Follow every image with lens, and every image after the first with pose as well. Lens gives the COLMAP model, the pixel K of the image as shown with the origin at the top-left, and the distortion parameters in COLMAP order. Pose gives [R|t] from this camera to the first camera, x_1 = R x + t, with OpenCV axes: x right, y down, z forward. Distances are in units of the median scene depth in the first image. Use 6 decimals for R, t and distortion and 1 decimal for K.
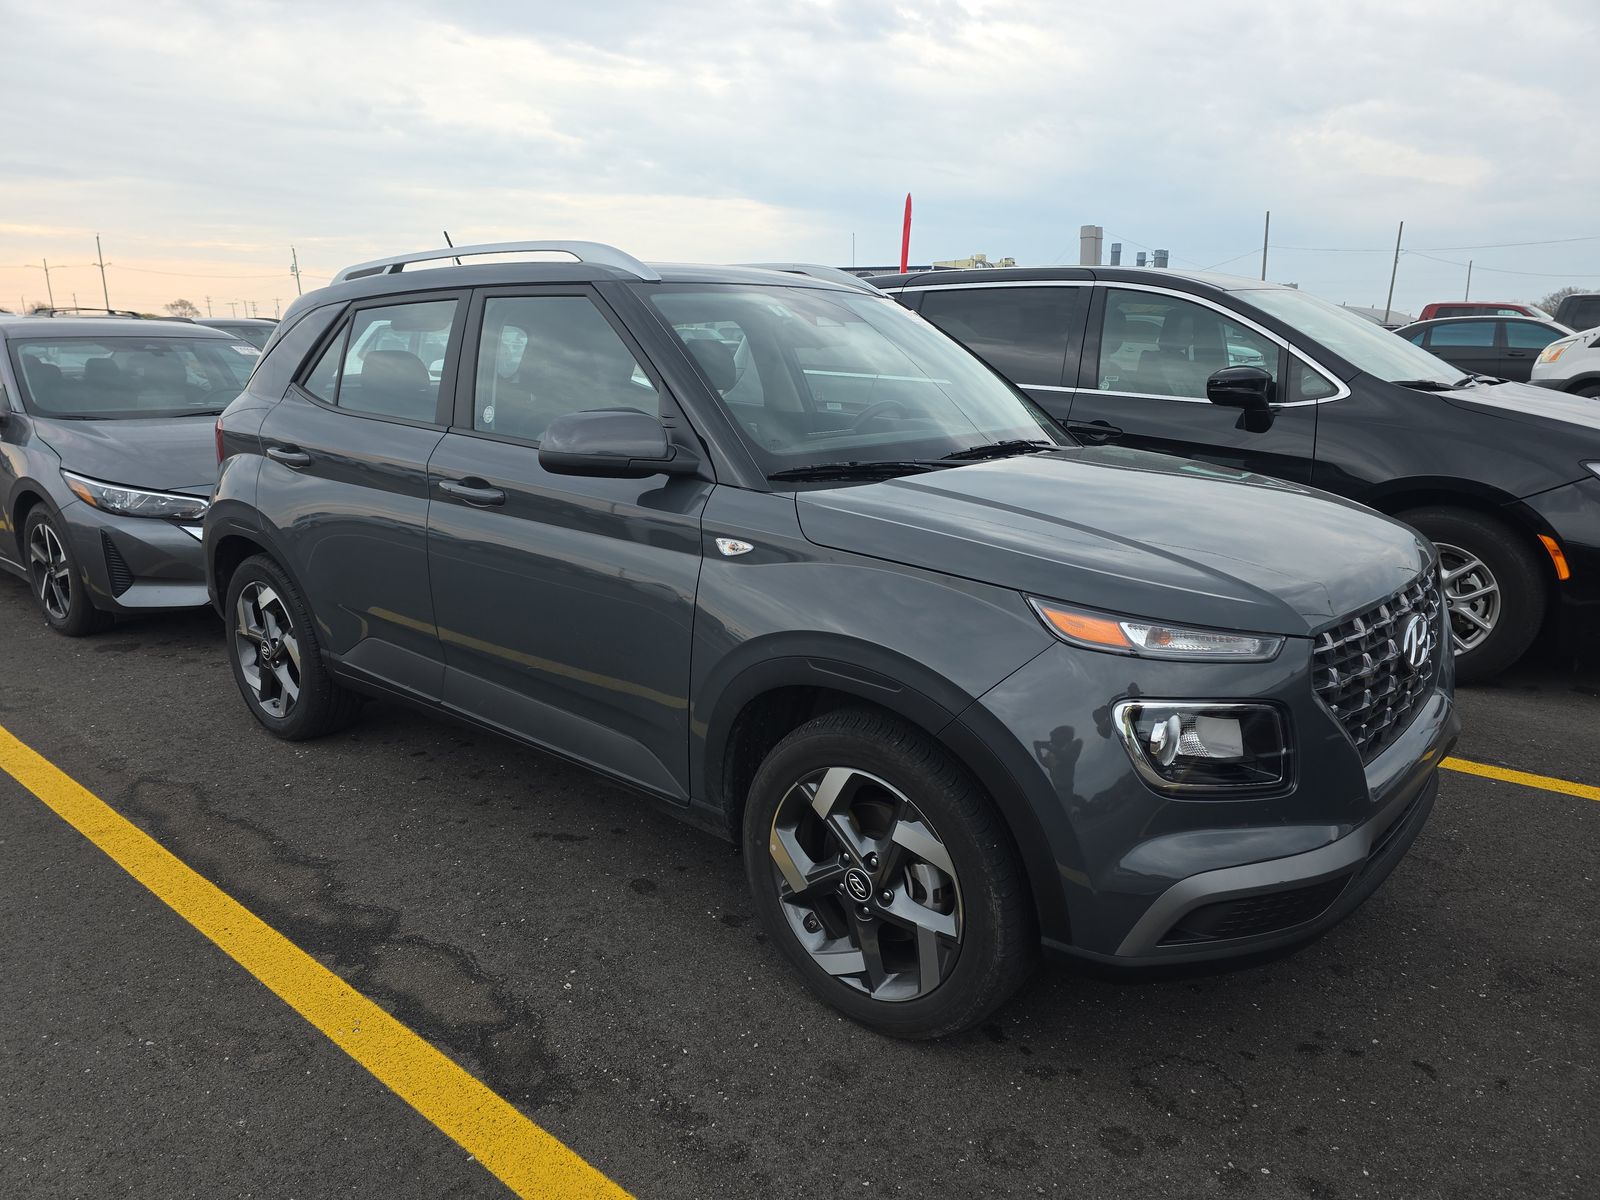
lens RADIAL K [[1071.6, 0, 801.1], [0, 1071.6, 600.6], [0, 0, 1]] dist [0.000376, -0.000486]
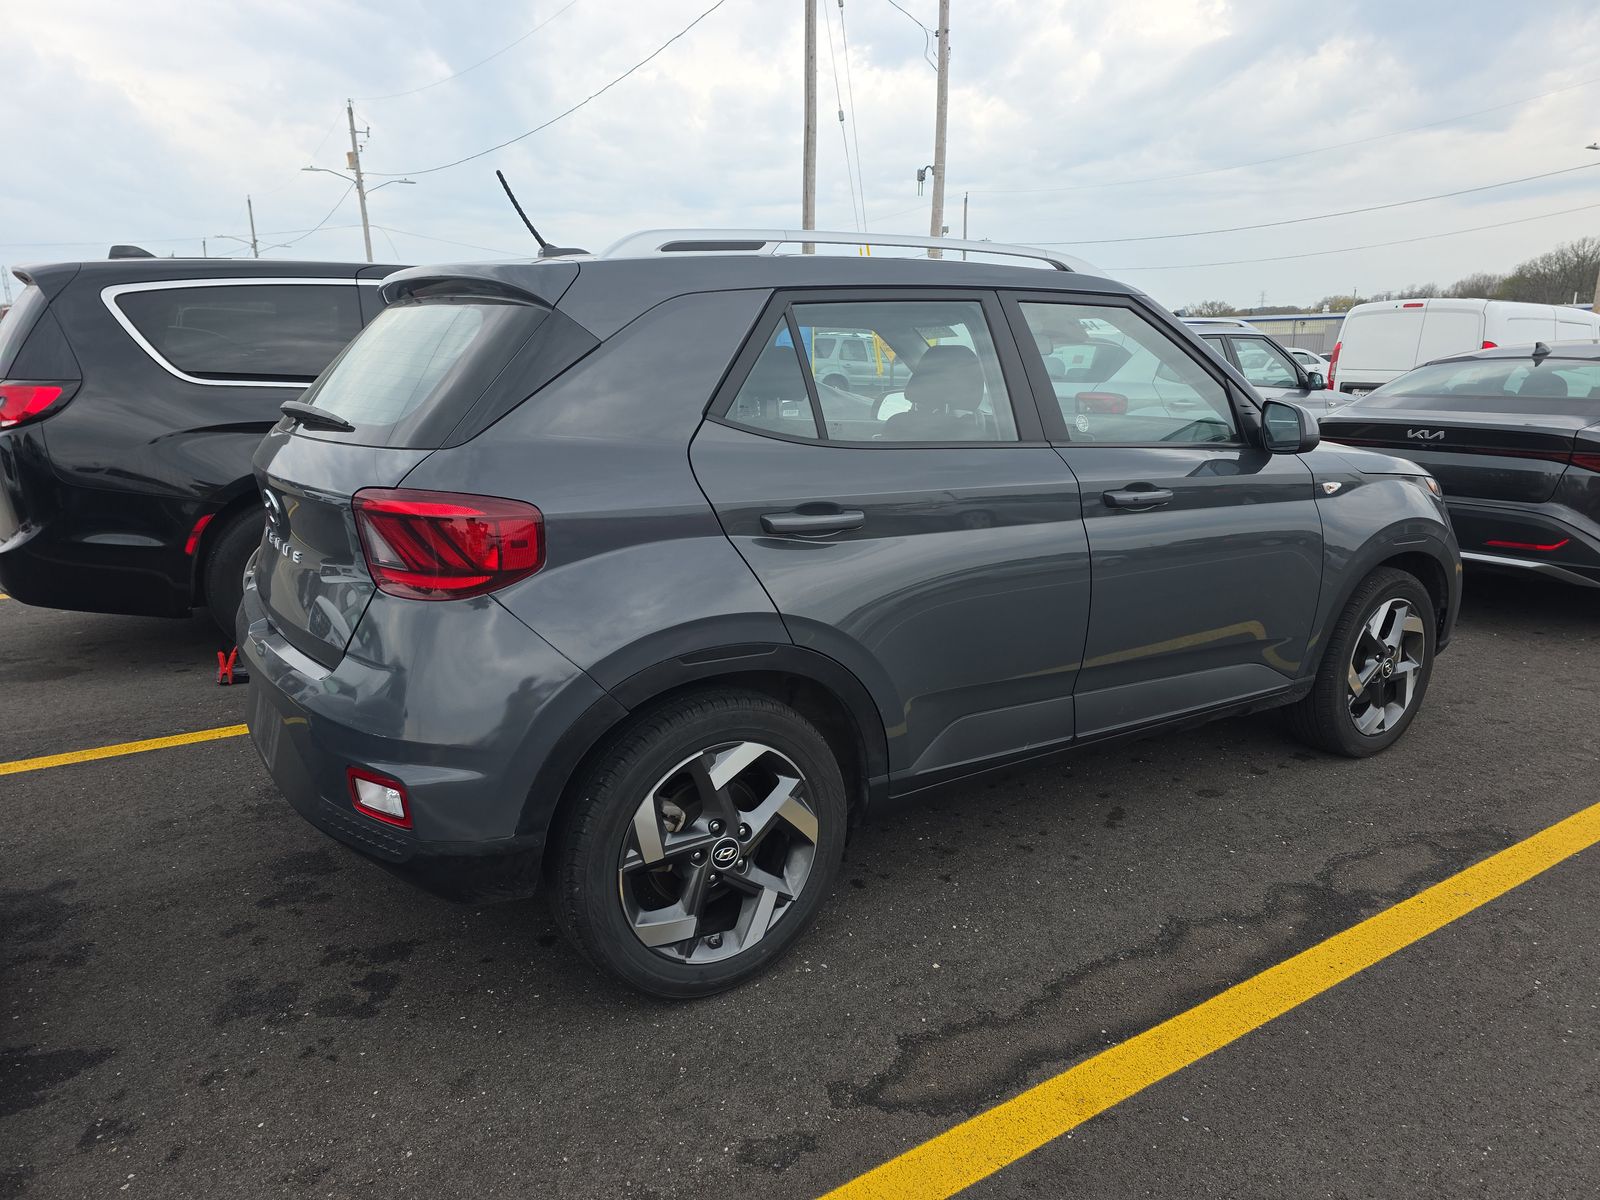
lens RADIAL K [[1071.6, 0, 803.4], [0, 1071.6, 599.9], [0, 0, 1]] dist [0.000376, -0.000486]
pose [[0.297181, -0.223619, 0.928266, -1.417851], [0.224390, 0.961317, 0.159743, -0.252243], [-0.928080, 0.160821, 0.335863, 1.015308]]
